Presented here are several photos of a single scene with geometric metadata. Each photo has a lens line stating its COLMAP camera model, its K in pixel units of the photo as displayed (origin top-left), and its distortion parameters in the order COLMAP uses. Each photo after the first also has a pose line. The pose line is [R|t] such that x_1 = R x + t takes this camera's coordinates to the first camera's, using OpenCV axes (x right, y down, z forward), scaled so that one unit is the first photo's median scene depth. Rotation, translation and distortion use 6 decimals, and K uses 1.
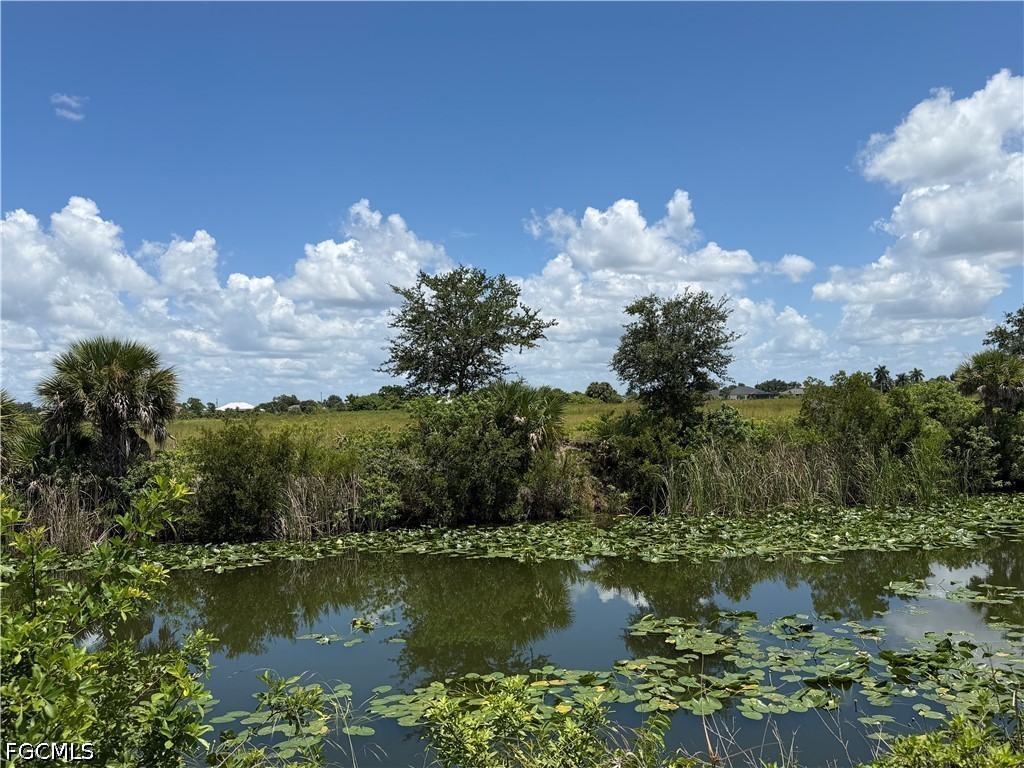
lens RADIAL K [[846.0, 0, 509.7], [0, 846.0, 381.4], [0, 0, 1]] dist [0.110086, -0.195148]
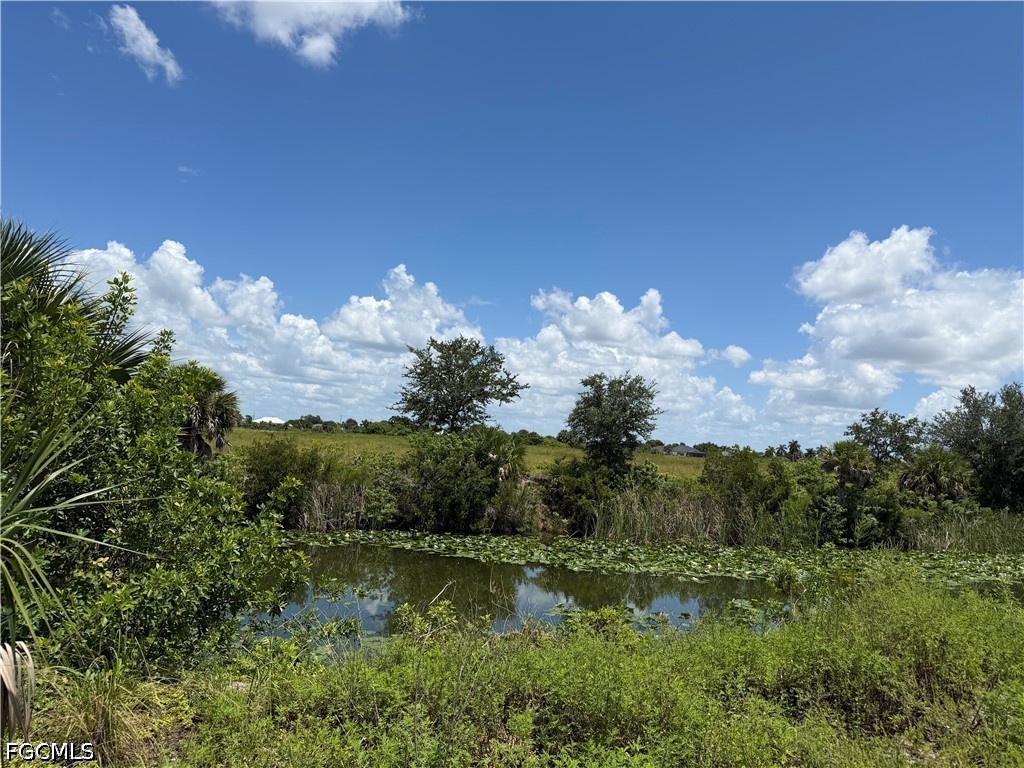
lens RADIAL K [[709.8, 0, 525.5], [0, 709.8, 382.6], [0, 0, 1]] dist [0.065536, -0.081152]
pose [[0.994306, 0.103064, 0.027066, 0.020618], [-0.101400, 0.993214, -0.056954, -0.012000], [-0.032752, 0.053885, 0.998010, -0.123208]]
